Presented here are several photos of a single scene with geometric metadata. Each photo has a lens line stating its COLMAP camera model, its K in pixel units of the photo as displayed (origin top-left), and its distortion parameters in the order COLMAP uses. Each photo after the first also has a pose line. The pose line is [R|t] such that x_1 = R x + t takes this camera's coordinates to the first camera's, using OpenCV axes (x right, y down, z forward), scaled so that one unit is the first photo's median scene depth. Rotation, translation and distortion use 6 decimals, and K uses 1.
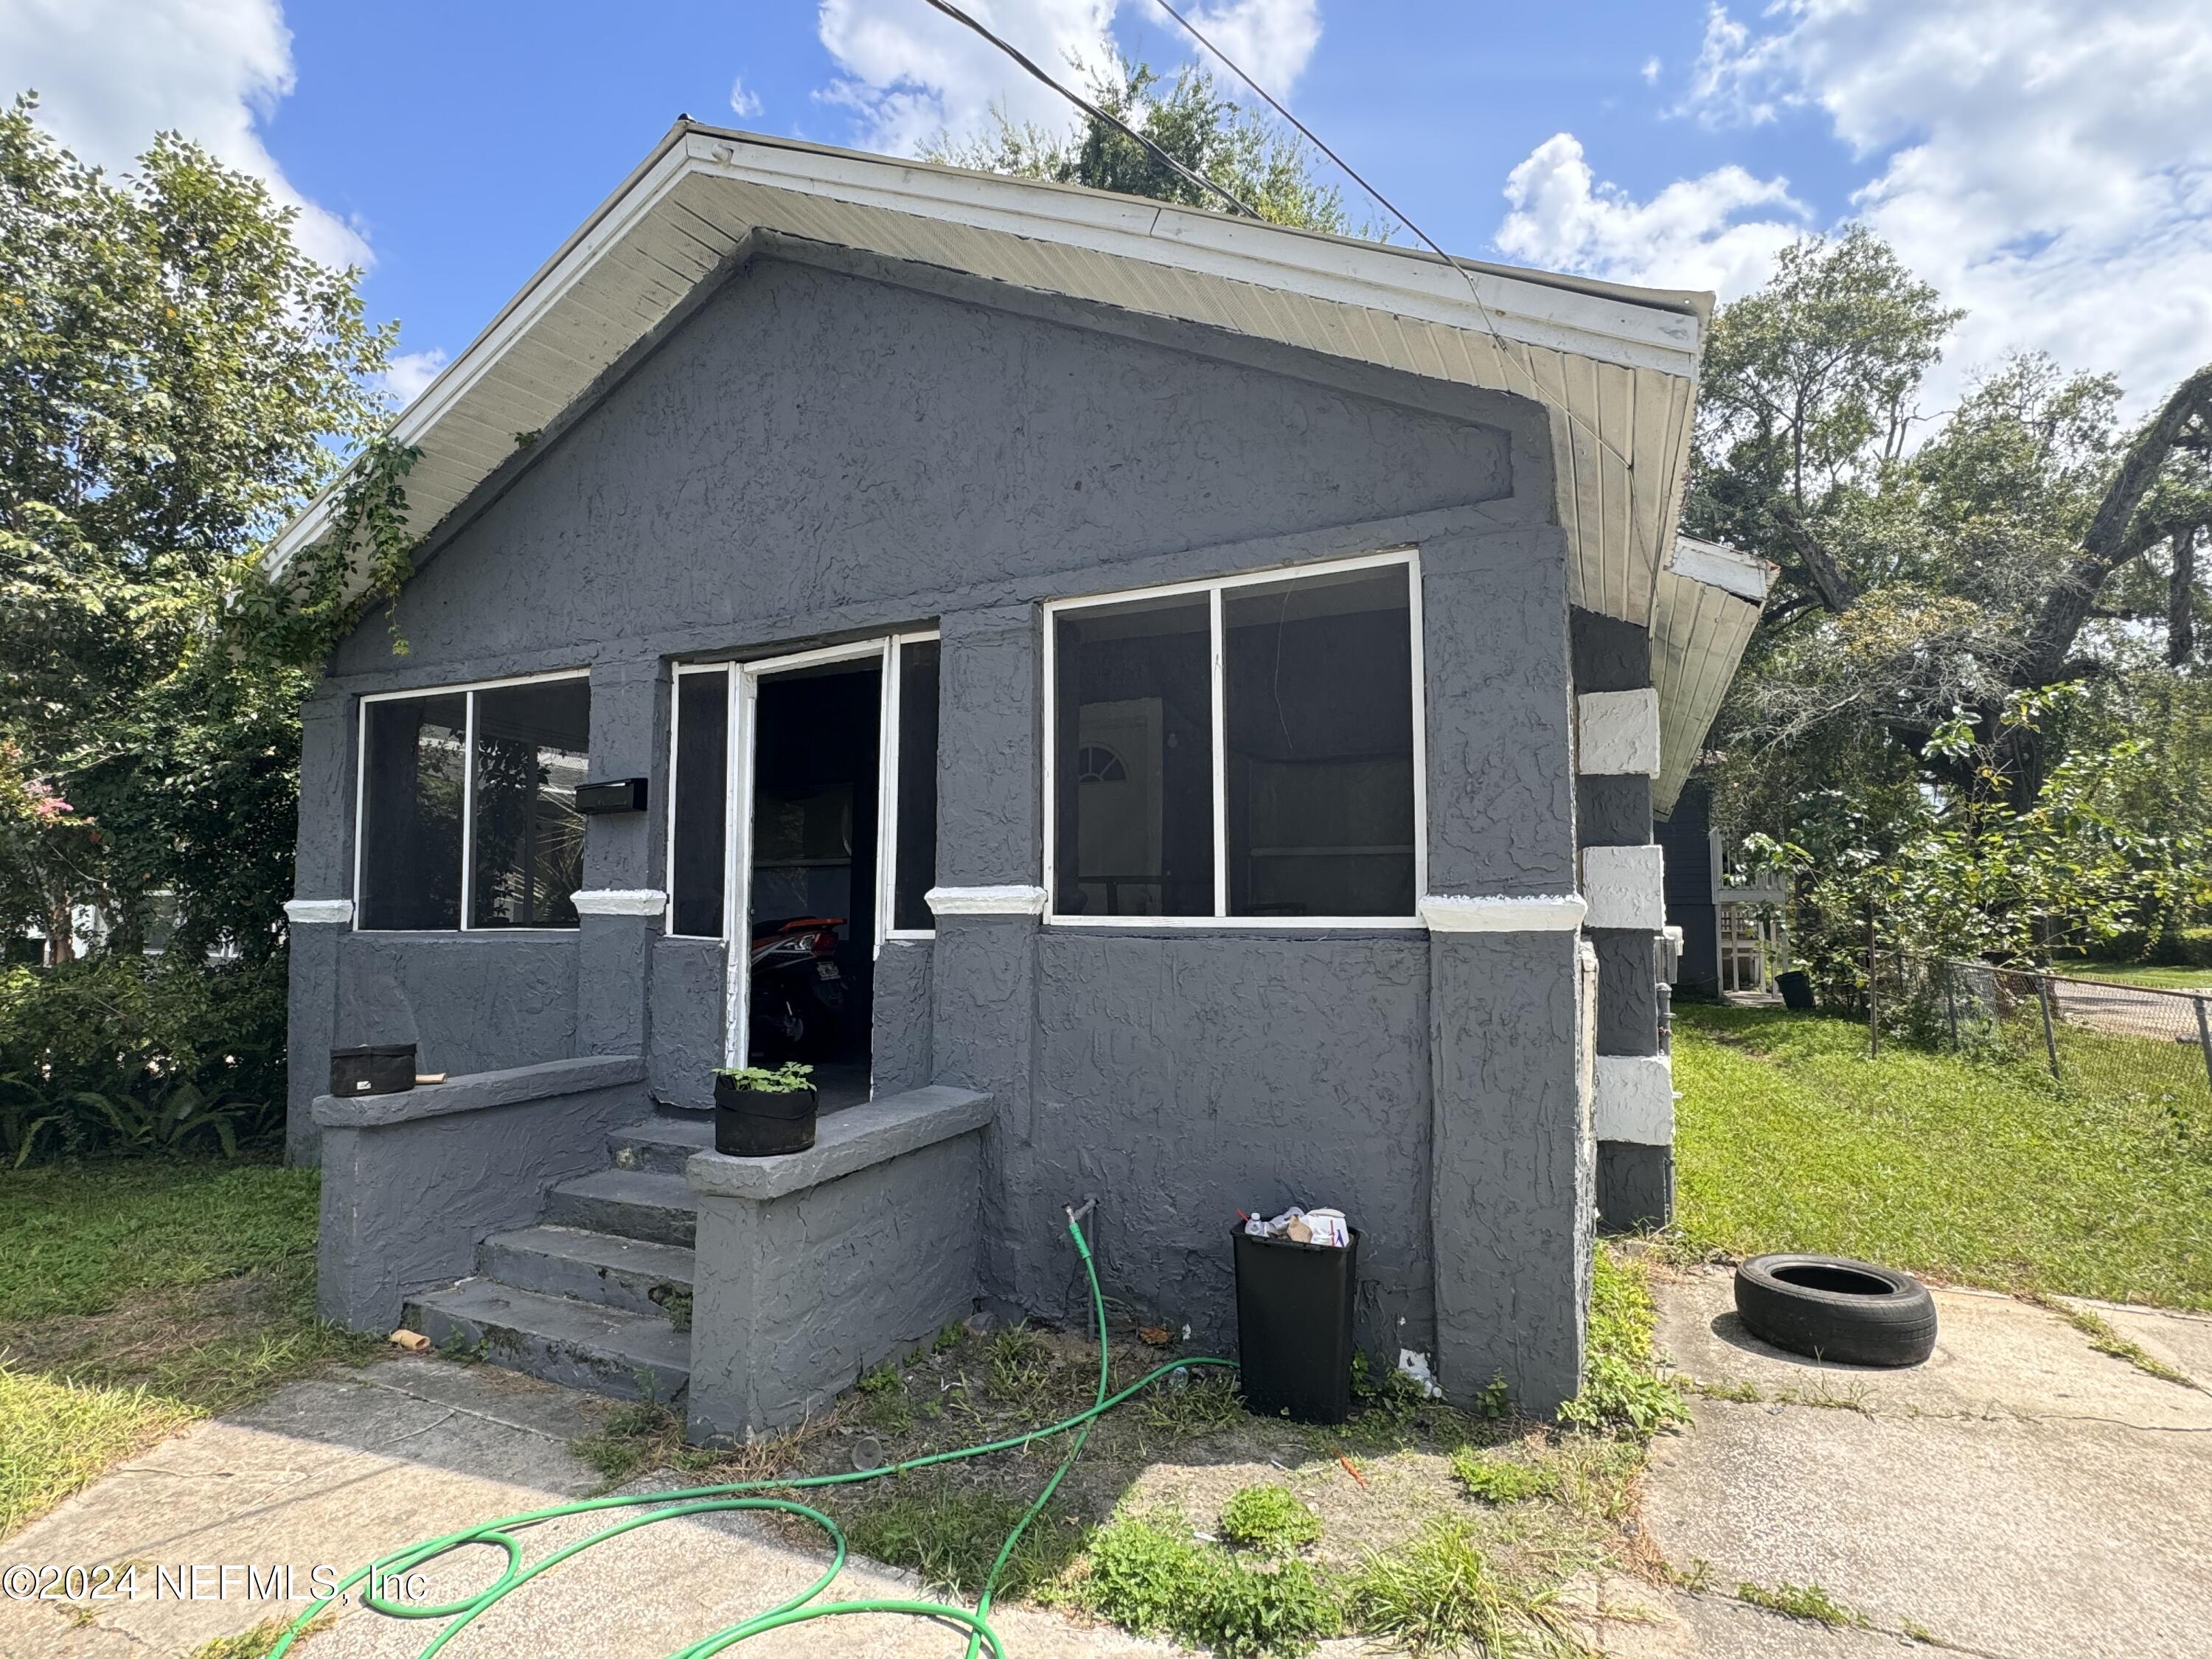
lens RADIAL K [[1096.7, 0, 1106.0], [0, 1096.7, 829.5], [0, 0, 1]] dist [0.000627, -0.000245]
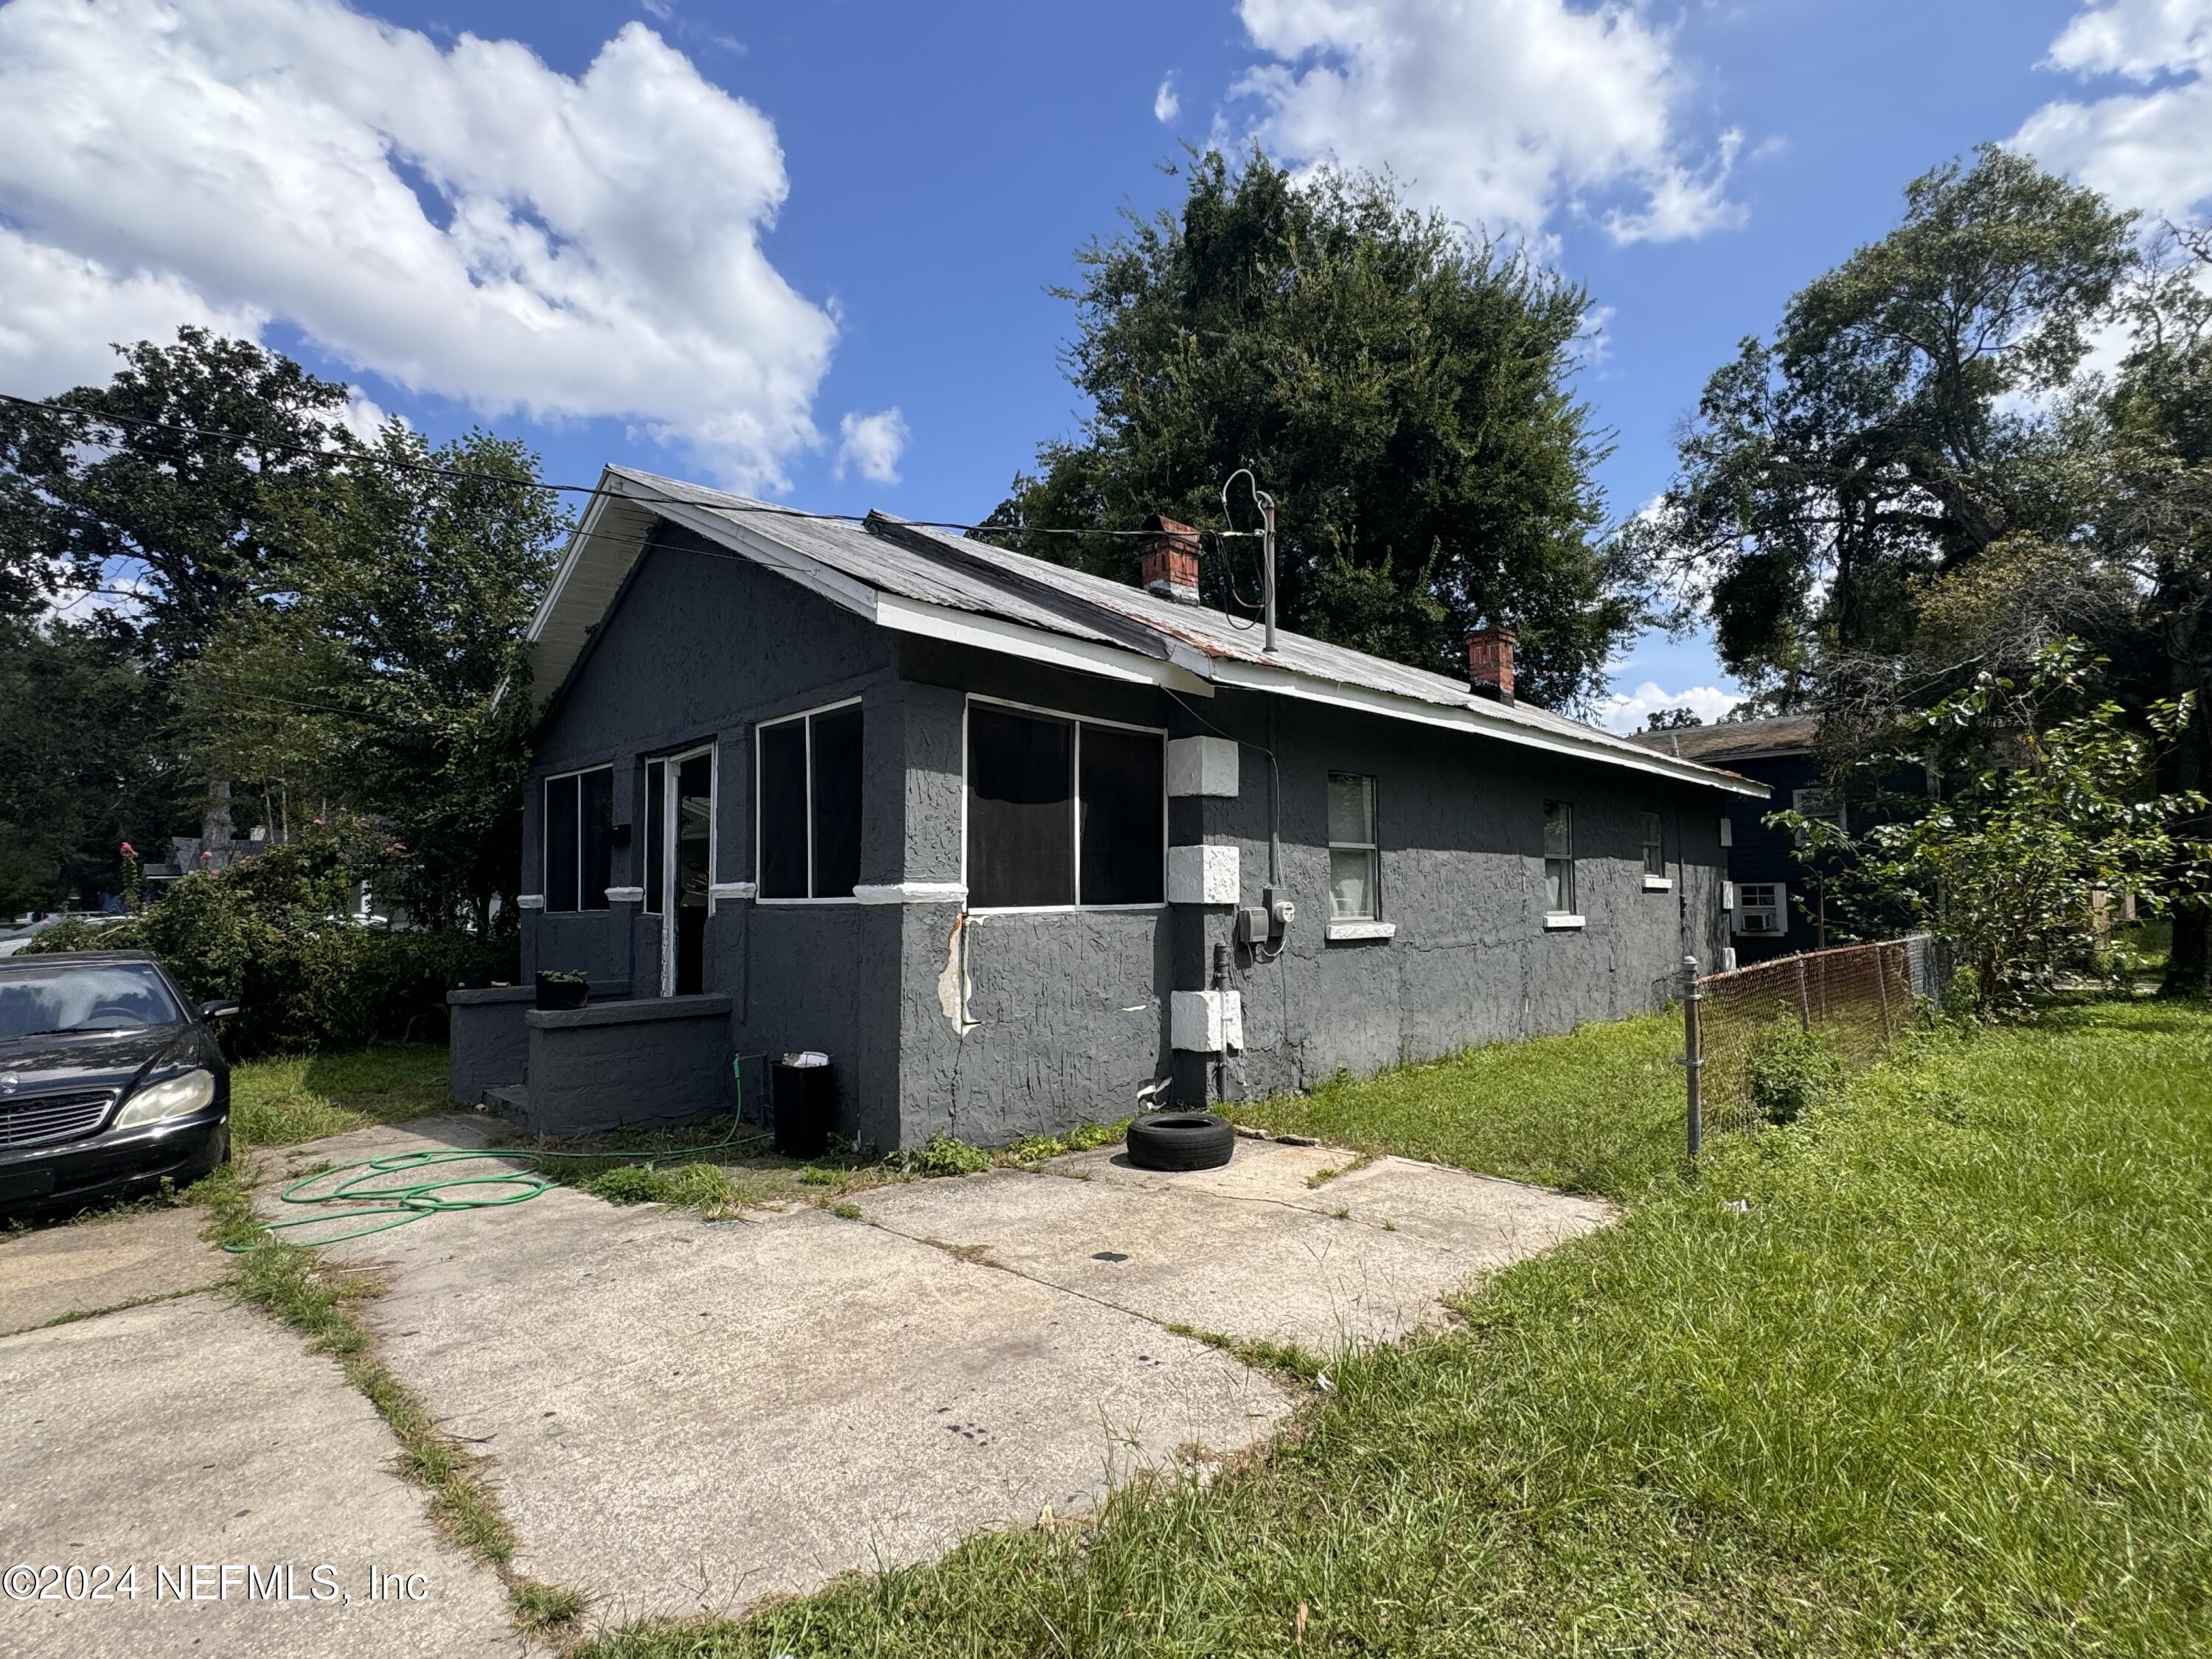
lens RADIAL K [[1096.7, 0, 1106.0], [0, 1096.7, 829.5], [0, 0, 1]] dist [0.000627, -0.000245]
pose [[0.941721, -0.031498, -0.334916, 1.117357], [0.035249, 0.999365, 0.005126, -0.024667], [0.334542, -0.016633, 0.942234, -0.513613]]
